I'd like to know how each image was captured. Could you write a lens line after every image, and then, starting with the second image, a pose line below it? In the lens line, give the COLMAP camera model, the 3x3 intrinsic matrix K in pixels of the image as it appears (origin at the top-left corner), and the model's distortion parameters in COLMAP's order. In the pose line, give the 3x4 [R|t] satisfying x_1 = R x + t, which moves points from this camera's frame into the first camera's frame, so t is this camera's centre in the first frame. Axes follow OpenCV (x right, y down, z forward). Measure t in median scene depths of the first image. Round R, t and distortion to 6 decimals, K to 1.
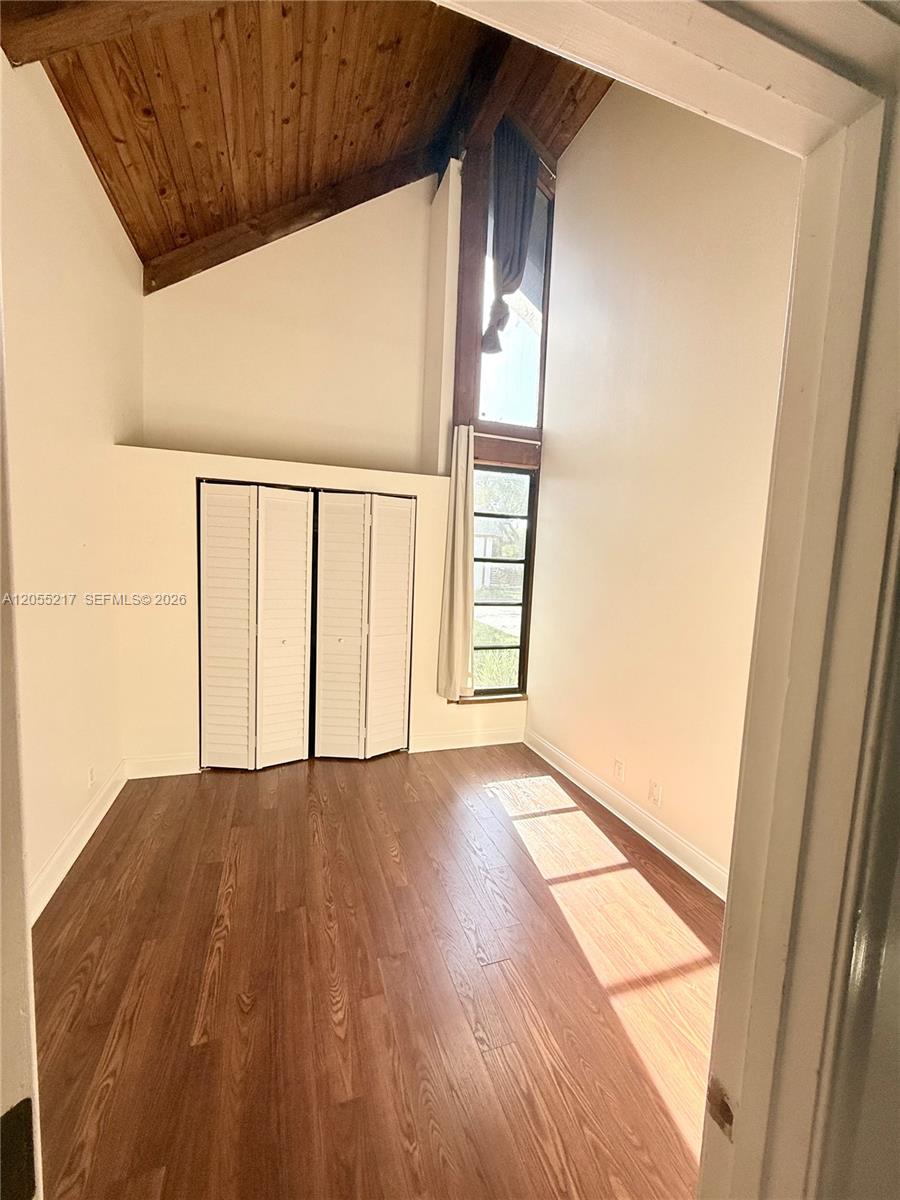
lens RADIAL K [[478.3, 0, 452.0], [0, 478.3, 595.1], [0, 0, 1]] dist [-0.001594, 0.000180]
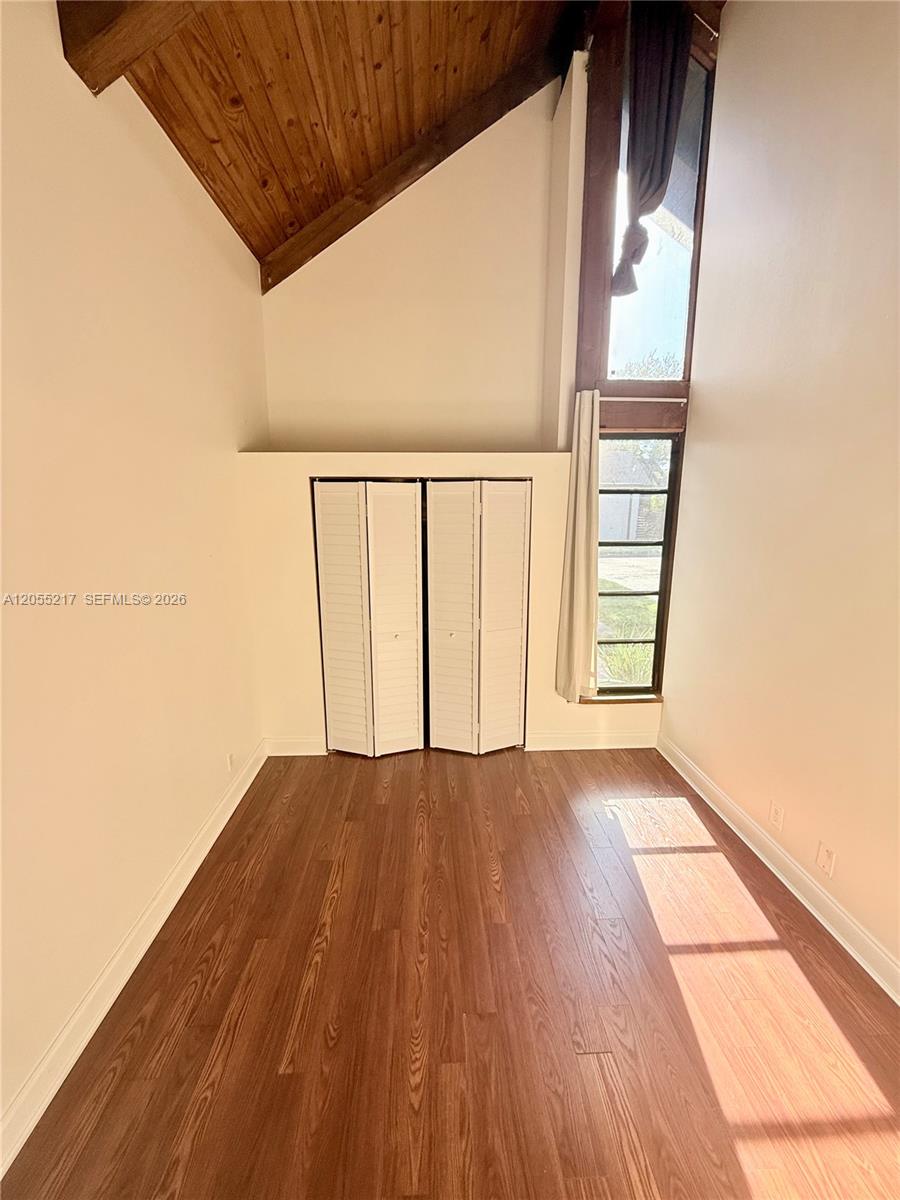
lens RADIAL K [[478.3, 0, 447.0], [0, 478.3, 599.1], [0, 0, 1]] dist [-0.001594, 0.000180]
pose [[0.957467, 0.011432, -0.288316, 0.046507], [0.016049, 0.995558, 0.092772, -0.087336], [0.288096, -0.093453, 0.953031, 0.101458]]
